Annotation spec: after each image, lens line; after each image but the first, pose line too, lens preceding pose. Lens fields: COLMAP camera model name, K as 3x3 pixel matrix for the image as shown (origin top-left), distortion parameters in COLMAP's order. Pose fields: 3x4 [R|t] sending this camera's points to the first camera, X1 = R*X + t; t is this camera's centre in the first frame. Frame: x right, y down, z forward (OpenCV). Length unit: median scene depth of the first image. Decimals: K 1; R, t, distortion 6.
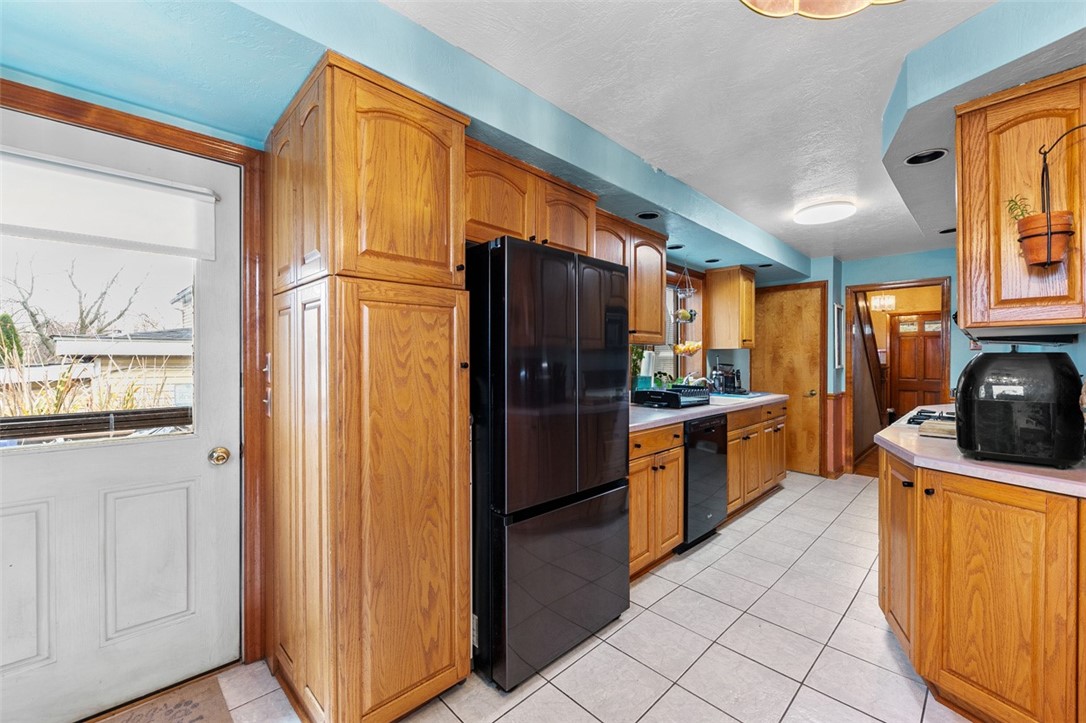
lens RADIAL K [[441.4, 0, 541.4], [0, 441.4, 358.3], [0, 0, 1]] dist [0.000626, -0.001370]
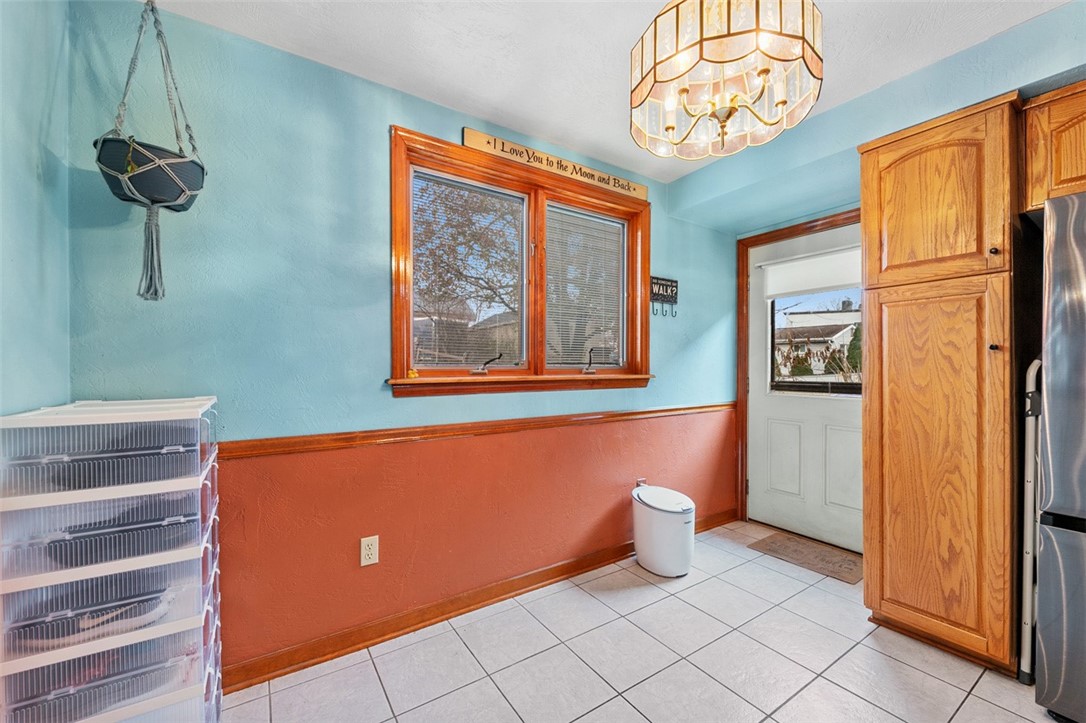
lens RADIAL K [[441.4, 0, 546.1], [0, 441.4, 369.6], [0, 0, 1]] dist [0.000626, -0.001370]
pose [[-0.176271, 0.000702, -0.984341, 1.056209], [-0.004641, 0.999988, 0.001545, 0.074628], [0.984331, 0.004840, -0.176266, 0.173296]]
